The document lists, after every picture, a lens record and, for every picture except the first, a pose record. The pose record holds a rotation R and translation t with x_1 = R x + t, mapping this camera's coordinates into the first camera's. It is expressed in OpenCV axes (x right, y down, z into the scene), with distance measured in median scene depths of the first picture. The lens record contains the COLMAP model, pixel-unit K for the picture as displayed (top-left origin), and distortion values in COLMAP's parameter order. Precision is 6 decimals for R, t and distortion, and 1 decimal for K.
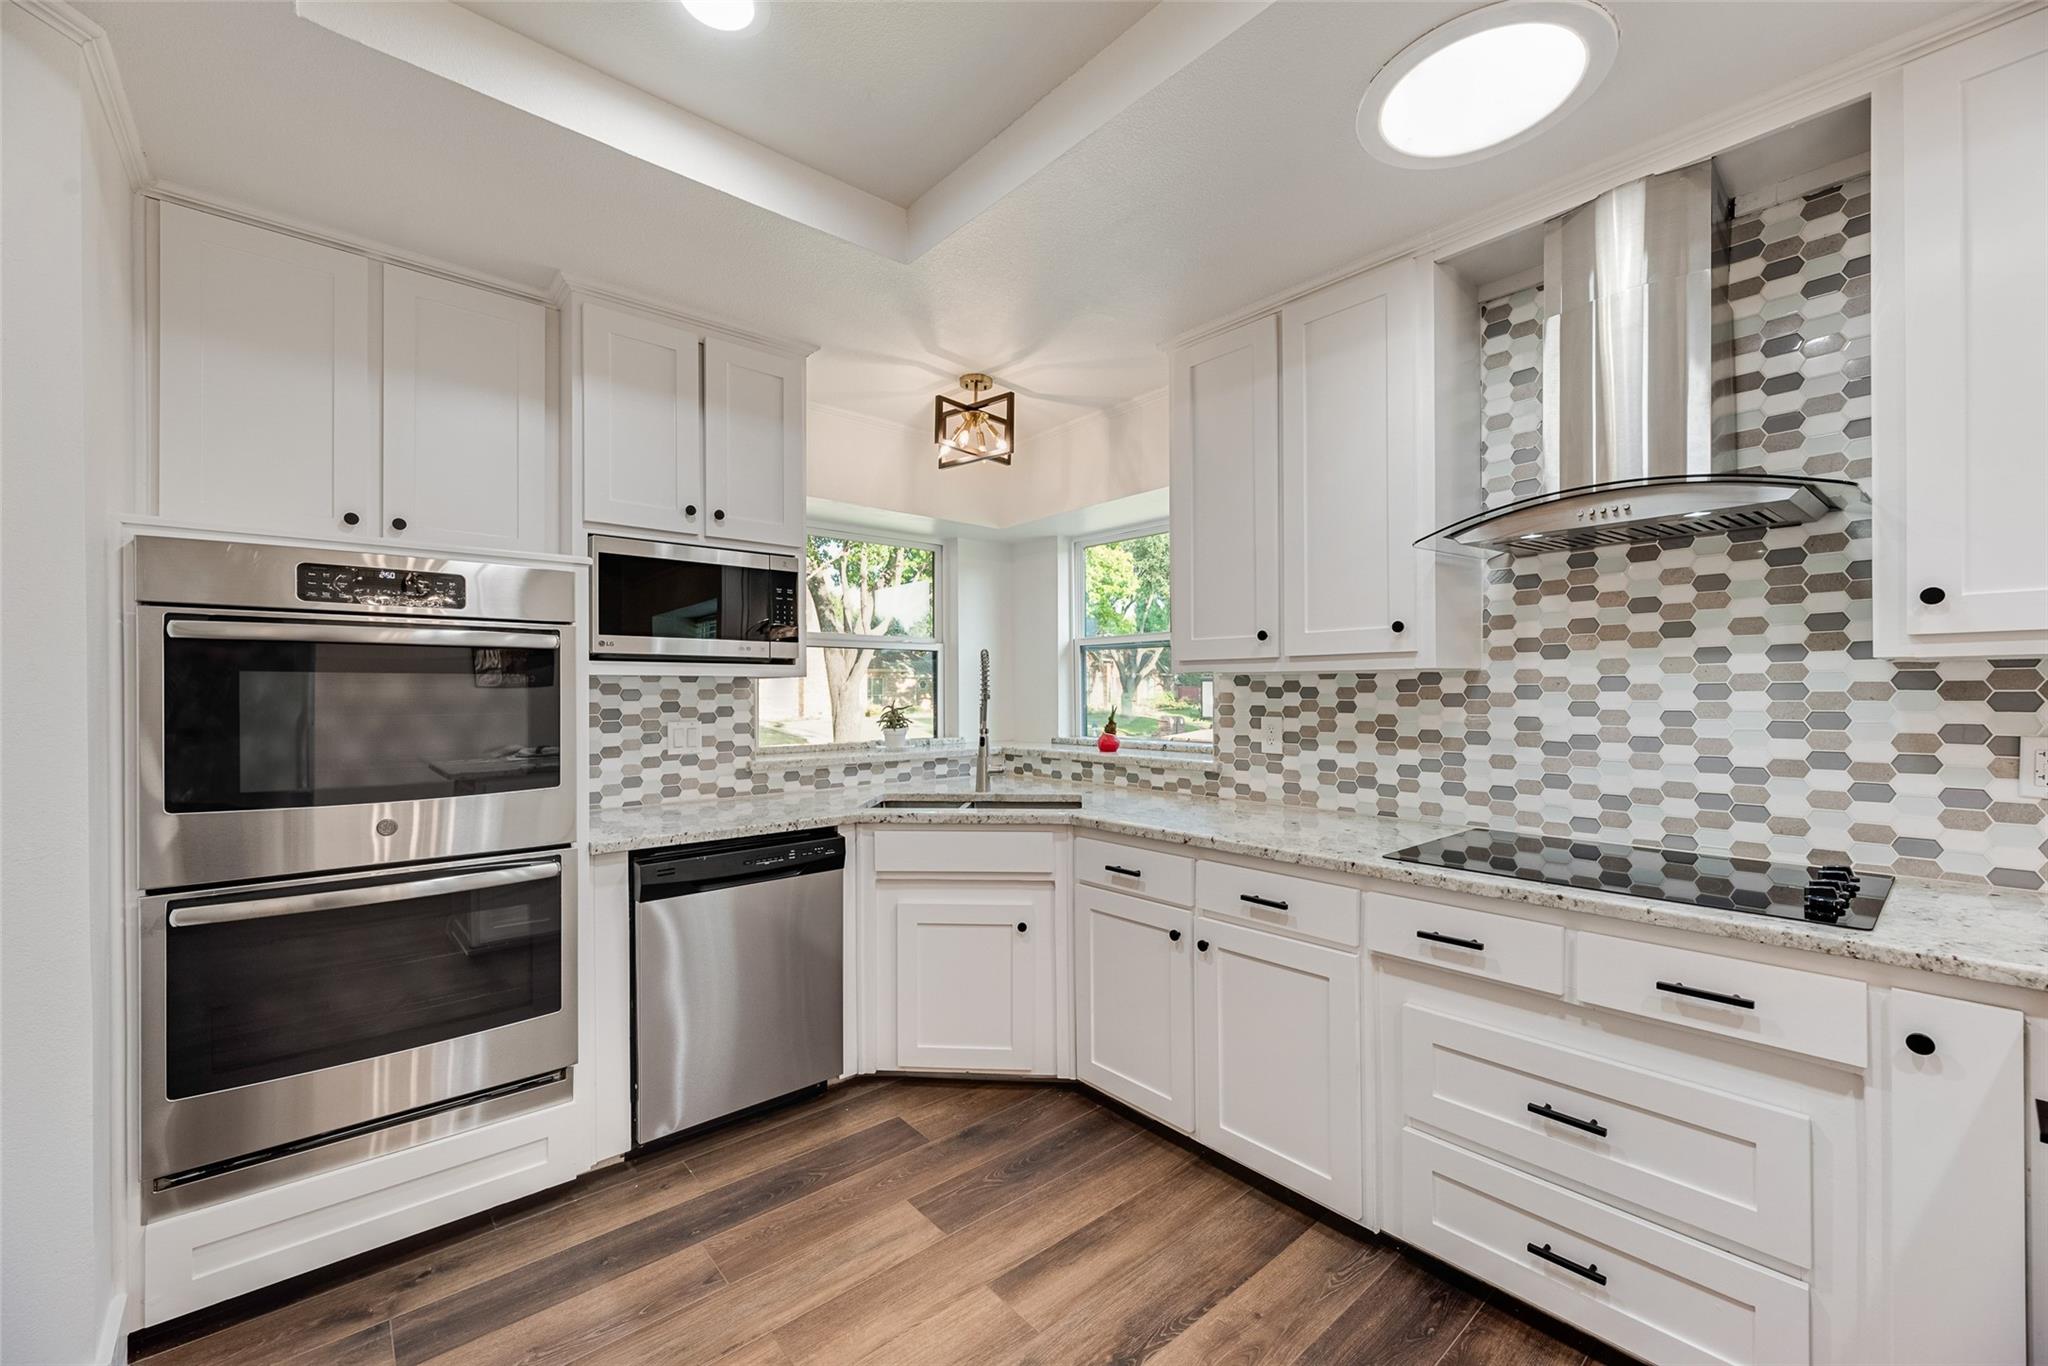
lens RADIAL K [[827.7, 0, 1027.1], [0, 827.7, 688.0], [0, 0, 1]] dist [-0.000019, 0.000179]
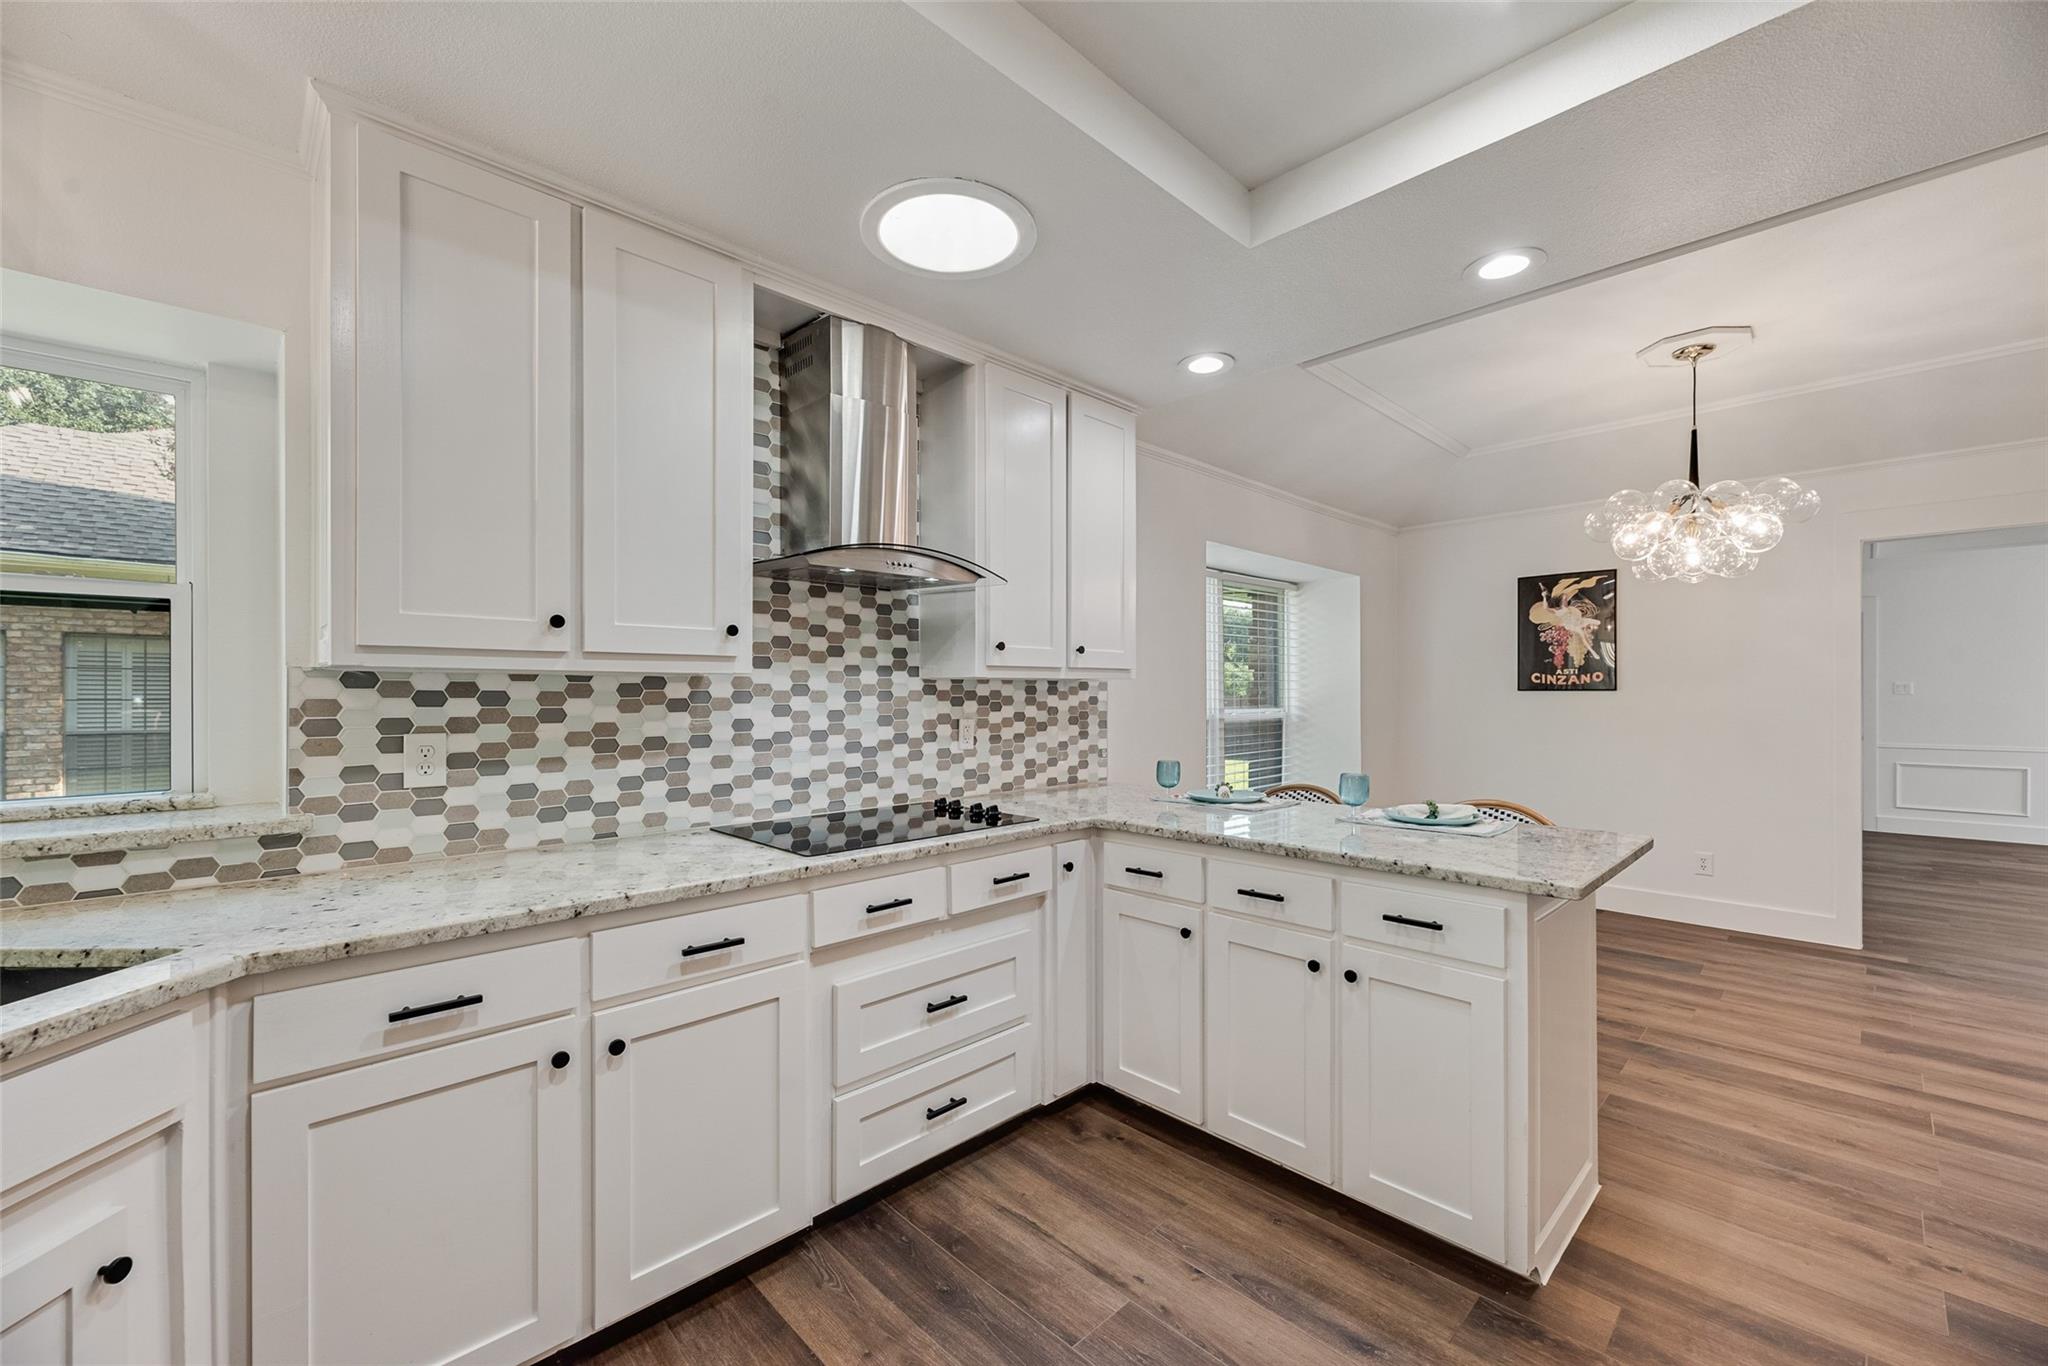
lens RADIAL K [[827.7, 0, 1026.7], [0, 827.7, 686.9], [0, 0, 1]] dist [-0.000019, 0.000179]
pose [[-0.068567, 0.012276, 0.997571, -0.570006], [-0.001211, 0.999923, -0.012388, 0.005009], [-0.997646, -0.002057, -0.068547, 0.733271]]
